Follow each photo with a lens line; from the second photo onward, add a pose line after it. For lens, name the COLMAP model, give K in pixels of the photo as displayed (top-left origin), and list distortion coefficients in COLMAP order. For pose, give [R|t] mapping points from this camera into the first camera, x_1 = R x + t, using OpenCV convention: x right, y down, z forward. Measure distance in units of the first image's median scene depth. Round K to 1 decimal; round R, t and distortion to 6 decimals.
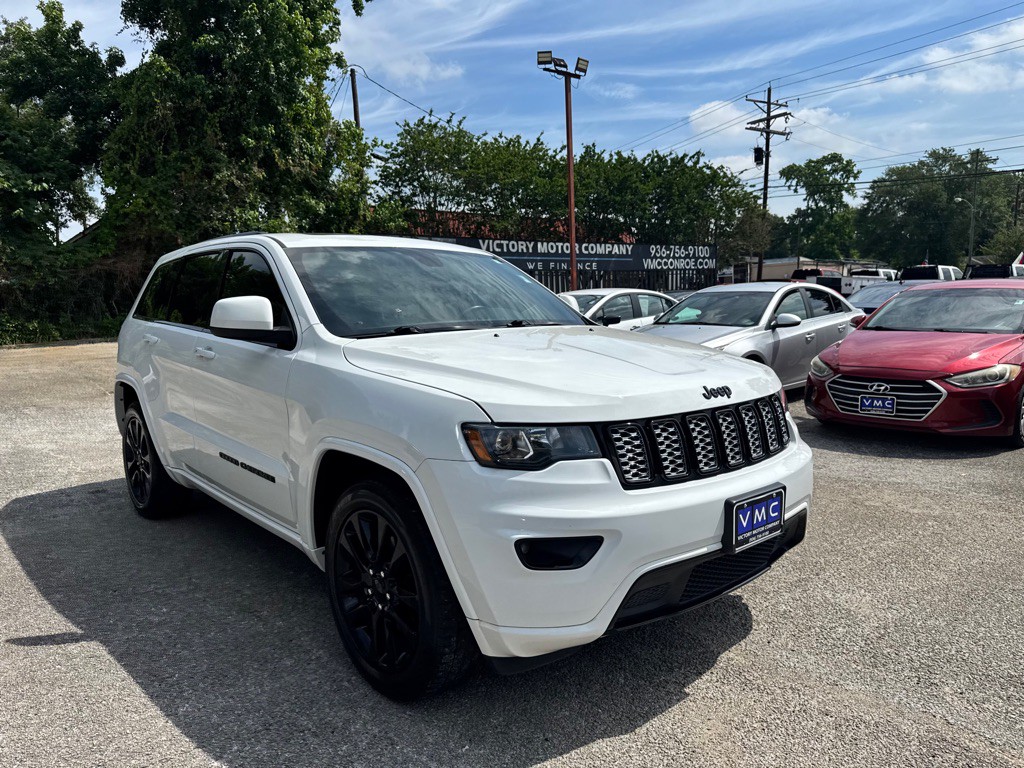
lens RADIAL K [[722.9, 0, 518.9], [0, 722.9, 386.6], [0, 0, 1]] dist [0.001442, -0.012225]
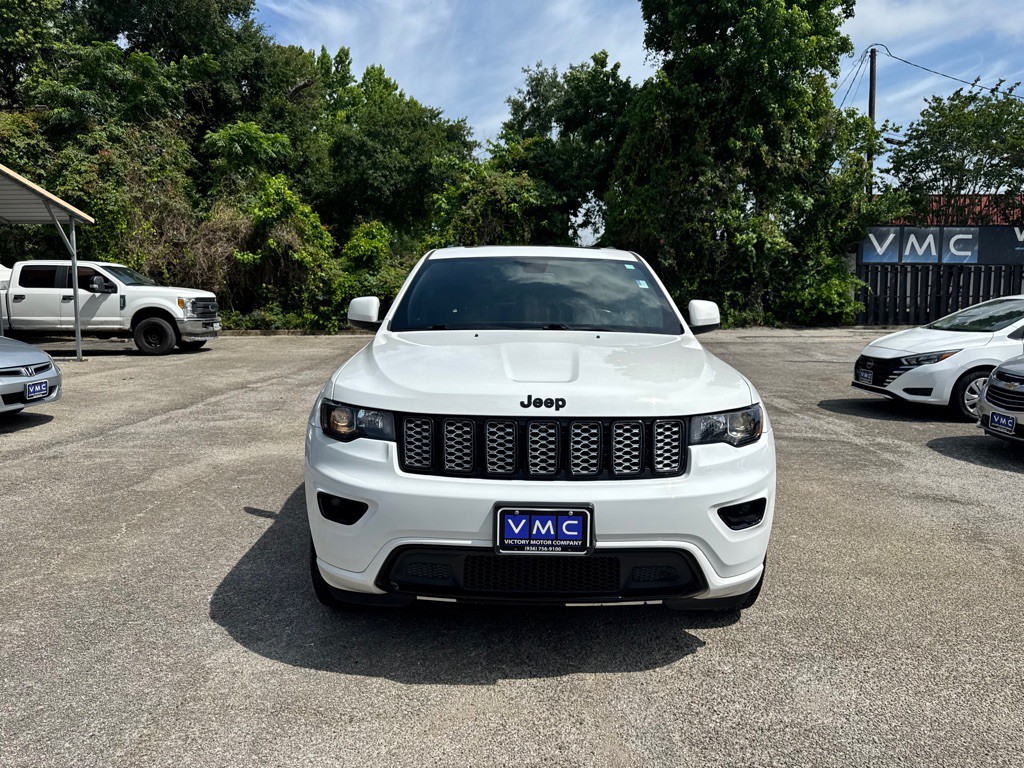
lens RADIAL K [[713.4, 0, 518.2], [0, 713.4, 391.3], [0, 0, 1]] dist [0.033377, -0.056539]
pose [[0.749372, 0.108579, -0.653186, 0.105593], [-0.099179, 0.993741, 0.051406, -0.006468], [0.654679, 0.026260, 0.755451, 0.026143]]
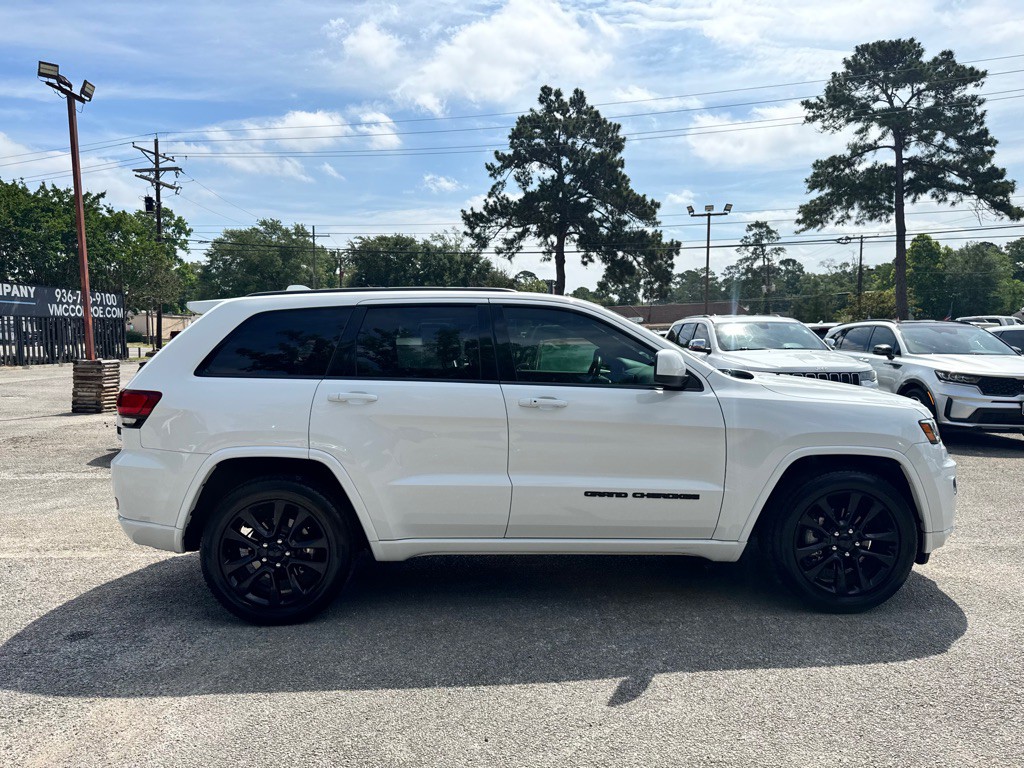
lens RADIAL K [[719.0, 0, 497.4], [0, 719.0, 385.5], [0, 0, 1]] dist [-0.004885, -0.021728]
pose [[0.650689, -0.029673, 0.758764, -0.212819], [0.083891, 0.995929, -0.032995, -0.007622], [-0.754696, 0.085123, 0.650529, 0.063345]]
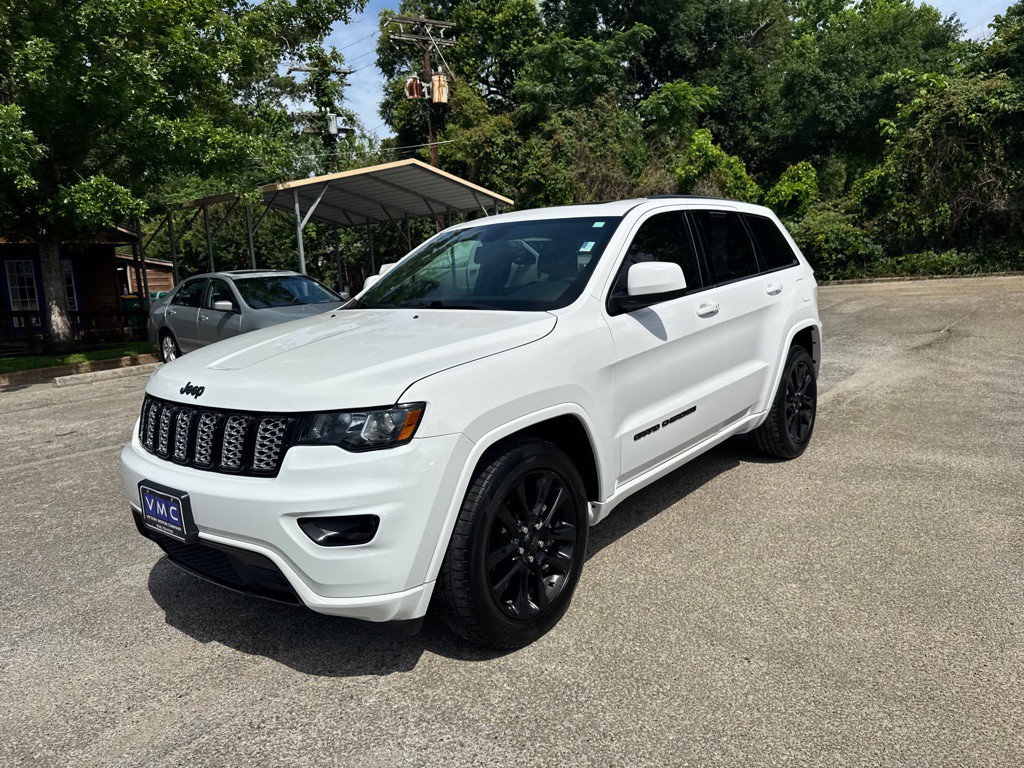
lens RADIAL K [[719.0, 0, 497.4], [0, 719.0, 385.5], [0, 0, 1]] dist [-0.004885, -0.021728]
pose [[0.162271, 0.167643, -0.972401, 0.160081], [-0.052406, 0.985536, 0.161163, -0.022458], [0.985354, 0.024808, 0.168709, 0.148071]]
